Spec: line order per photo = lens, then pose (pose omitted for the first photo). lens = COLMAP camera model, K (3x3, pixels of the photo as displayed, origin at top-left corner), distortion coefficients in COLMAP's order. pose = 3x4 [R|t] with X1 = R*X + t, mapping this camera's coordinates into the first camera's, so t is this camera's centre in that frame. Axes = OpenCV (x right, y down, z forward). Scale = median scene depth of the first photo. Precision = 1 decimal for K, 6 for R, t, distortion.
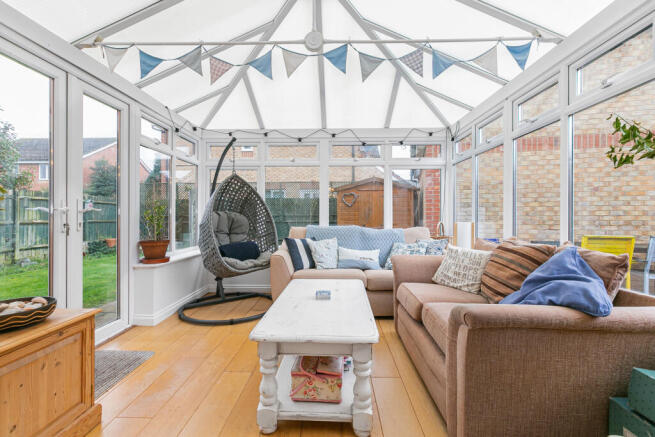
lens RADIAL K [[294.8, 0, 327.6], [0, 294.8, 215.1], [0, 0, 1]] dist [0.000844, 0.000060]
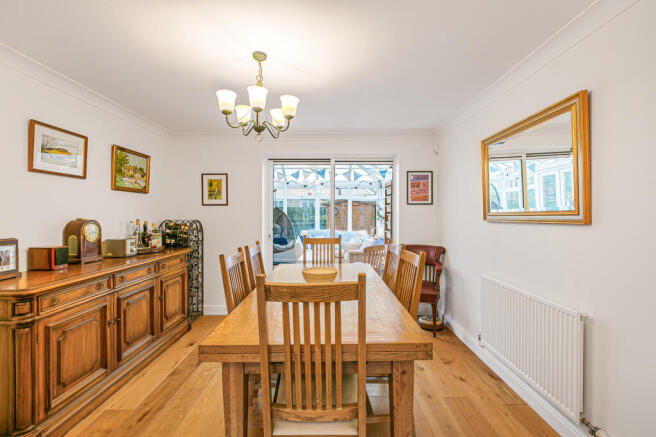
lens RADIAL K [[296.8, 0, 327.3], [0, 296.8, 212.6], [0, 0, 1]] dist [0.001520, 0.000402]
pose [[0.999808, 0.000462, 0.019597, 0.023747], [-0.000382, 0.999992, -0.004082, -0.103449], [-0.019599, 0.004073, 0.999800, -1.474679]]
